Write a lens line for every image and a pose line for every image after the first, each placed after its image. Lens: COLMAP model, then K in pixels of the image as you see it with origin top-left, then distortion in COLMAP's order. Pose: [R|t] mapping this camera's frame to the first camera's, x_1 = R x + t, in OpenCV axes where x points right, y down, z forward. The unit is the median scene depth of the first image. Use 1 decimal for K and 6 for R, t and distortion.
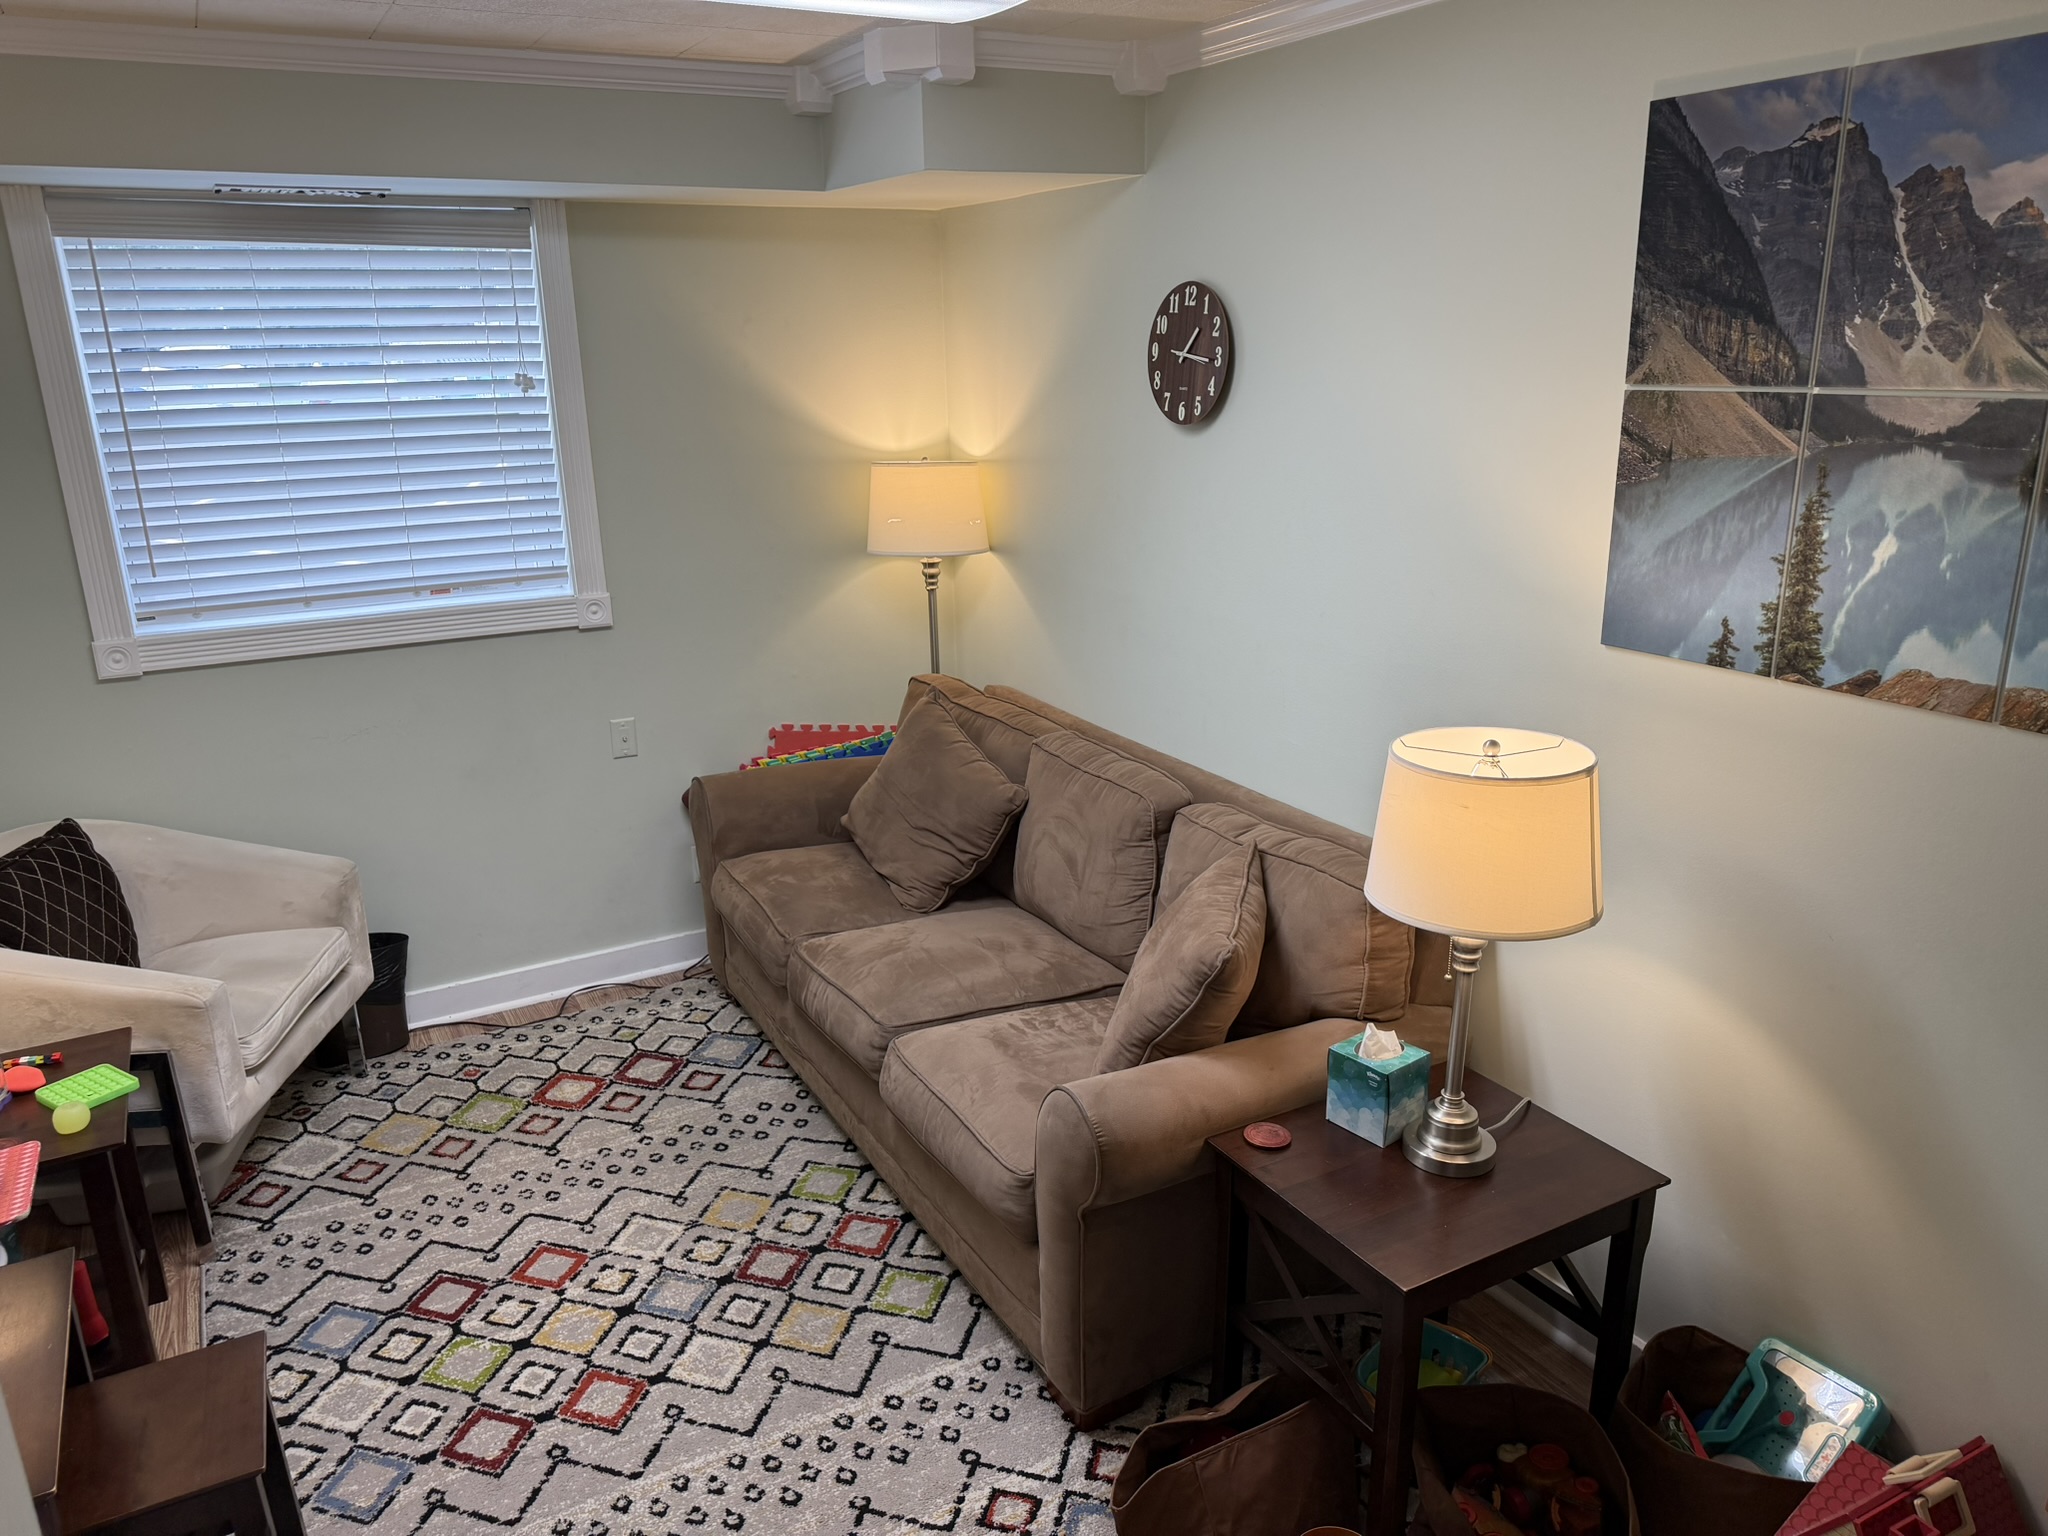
lens RADIAL K [[1474.0, 0, 1019.2], [0, 1474.0, 767.9], [0, 0, 1]] dist [0.055572, -0.030692]
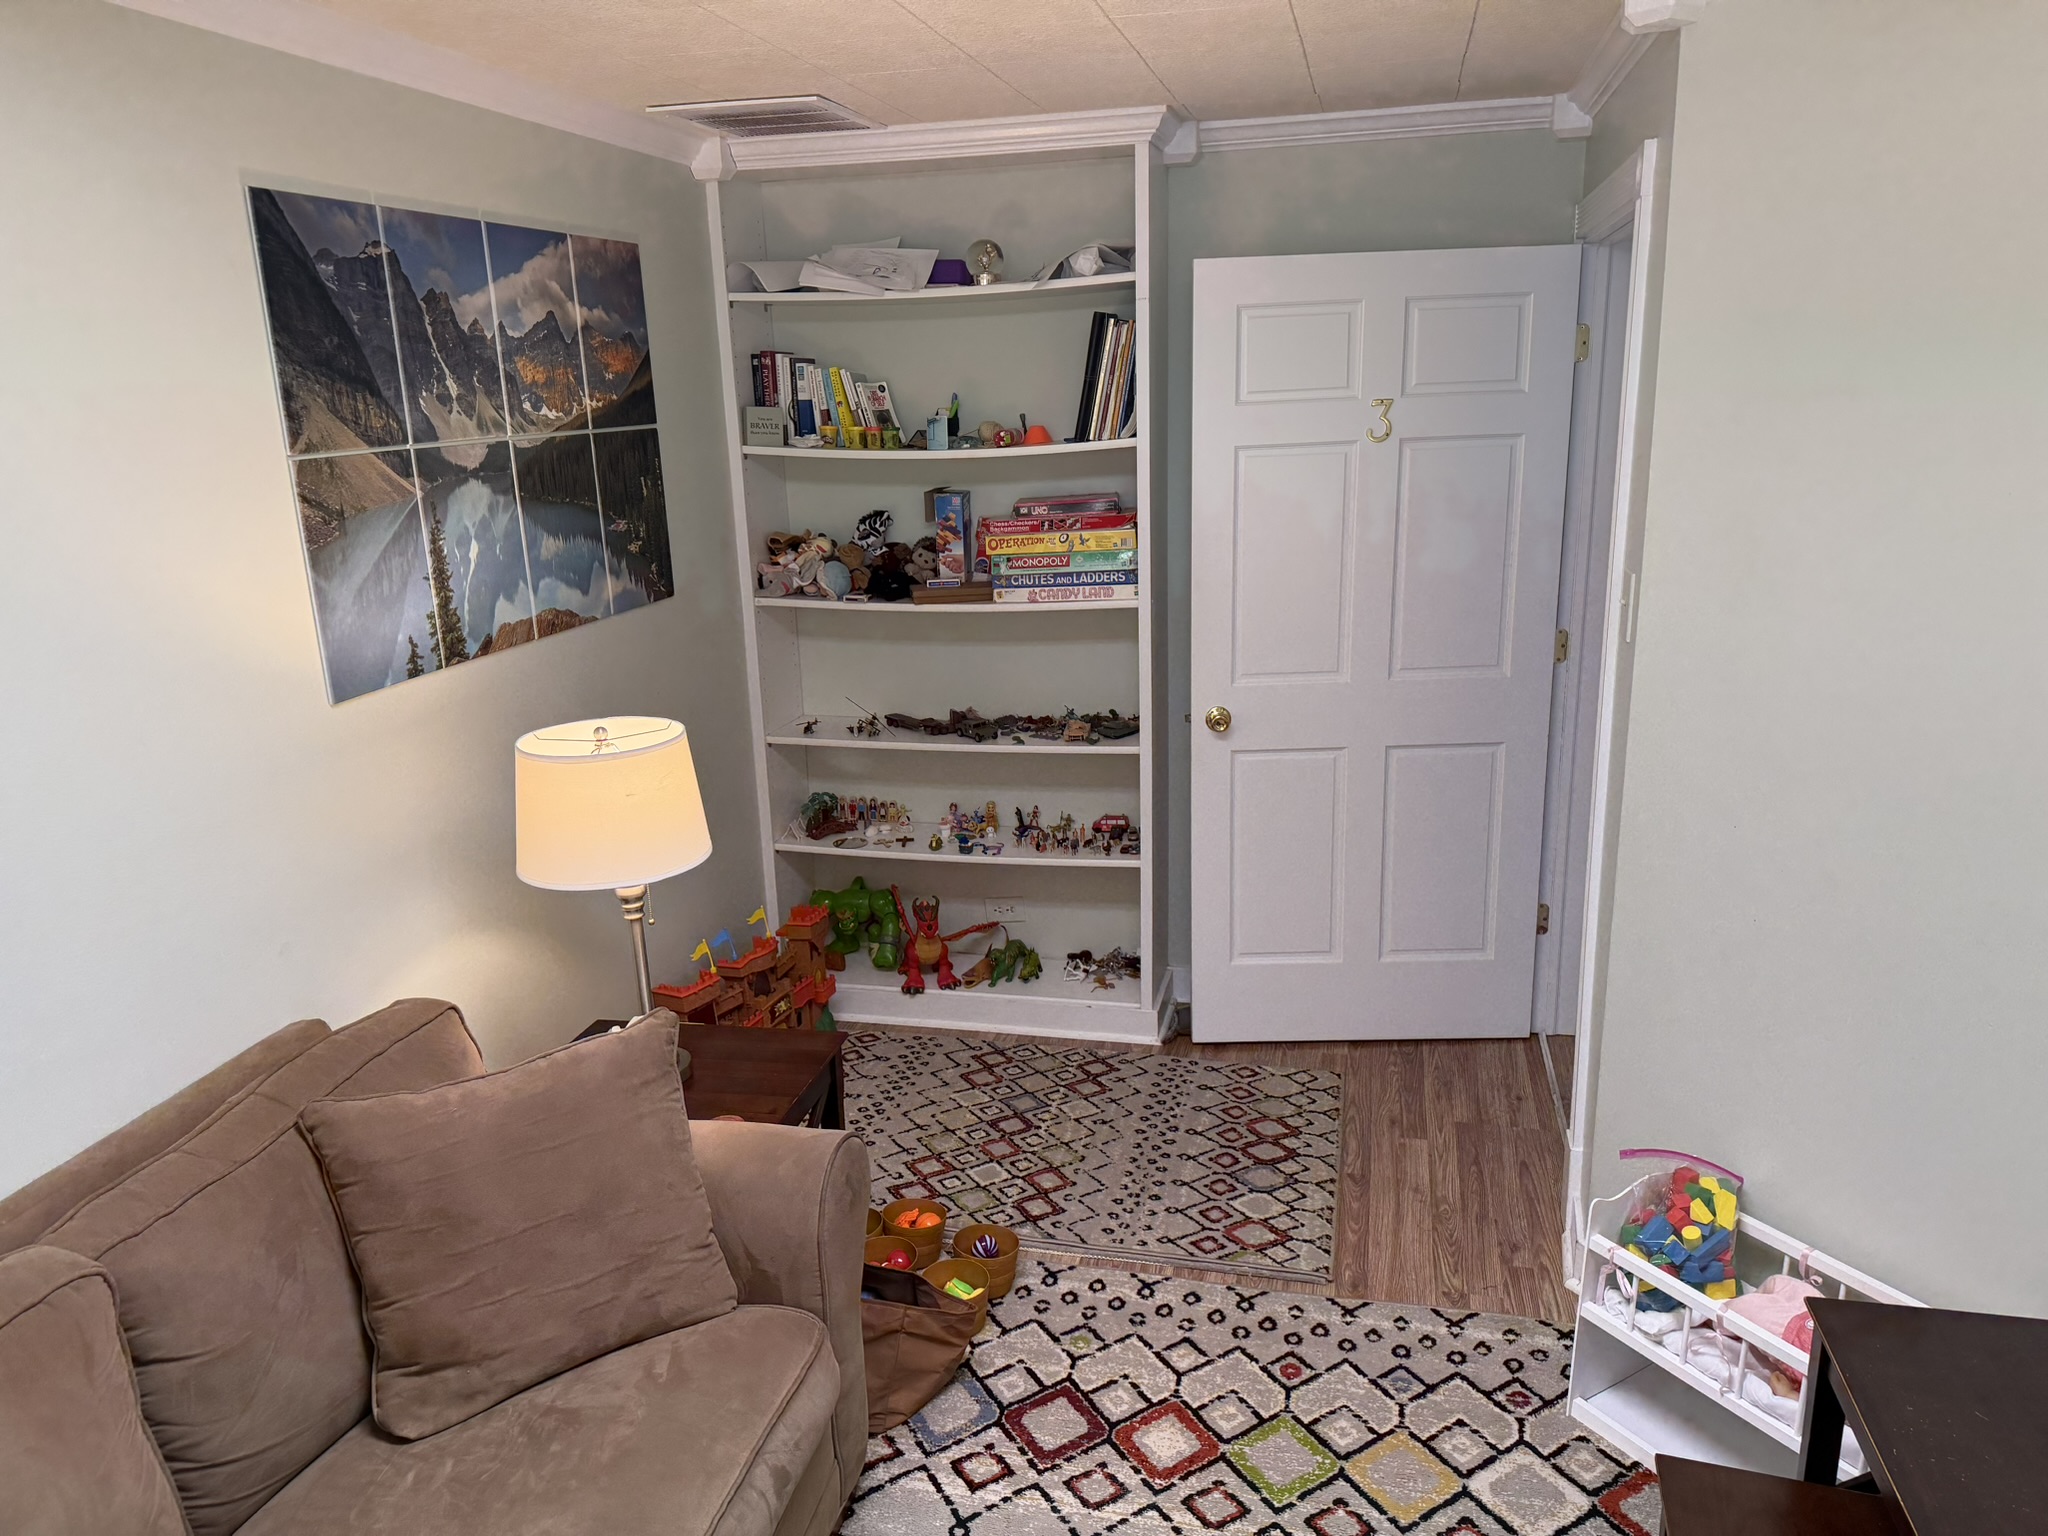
lens RADIAL K [[1474.0, 0, 1019.2], [0, 1474.0, 767.9], [0, 0, 1]] dist [0.055572, -0.030692]
pose [[-0.730358, -0.132828, 0.670026, -0.735363], [0.243424, 0.865895, 0.437001, -0.429699], [-0.638218, 0.482267, -0.600080, 1.510679]]
